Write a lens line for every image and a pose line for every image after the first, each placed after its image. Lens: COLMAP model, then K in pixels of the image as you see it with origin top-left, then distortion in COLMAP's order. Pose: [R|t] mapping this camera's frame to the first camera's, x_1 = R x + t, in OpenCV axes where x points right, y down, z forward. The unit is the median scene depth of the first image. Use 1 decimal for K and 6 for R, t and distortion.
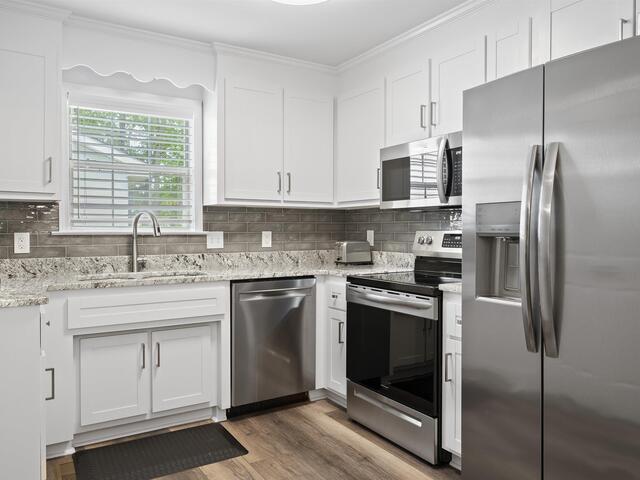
lens RADIAL K [[490.0, 0, 319.9], [0, 490.0, 236.7], [0, 0, 1]] dist [0.008067, 0.007045]
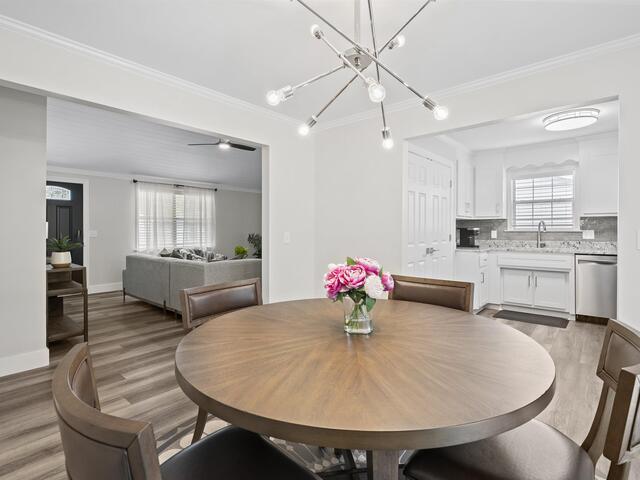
lens RADIAL K [[325.8, 0, 317.4], [0, 325.8, 230.4], [0, 0, 1]] dist [-0.006195, 0.001018]
pose [[0.287382, 0.001590, -0.957815, 0.817833], [-0.009414, 0.999955, -0.001165, 0.002254], [0.957770, 0.009351, 0.287384, -0.449081]]
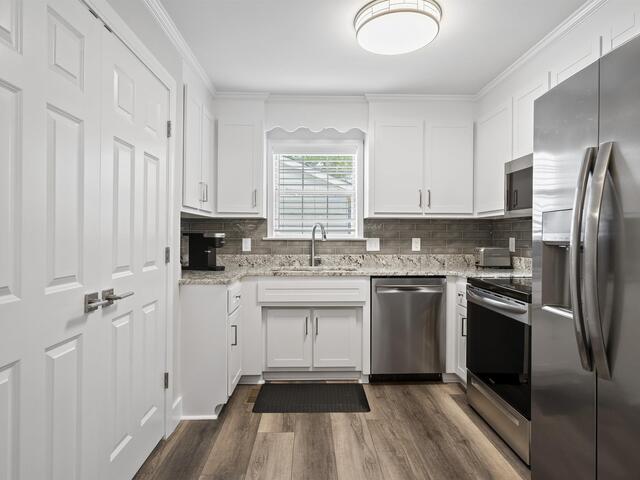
lens RADIAL K [[377.0, 0, 320.1], [0, 377.0, 239.1], [0, 0, 1]] dist [0.004683, 0.002830]
pose [[0.863392, 0.006350, -0.504494, 0.200700], [-0.009511, 0.999948, -0.003691, -0.003249], [0.504444, 0.007985, 0.863407, 0.070426]]
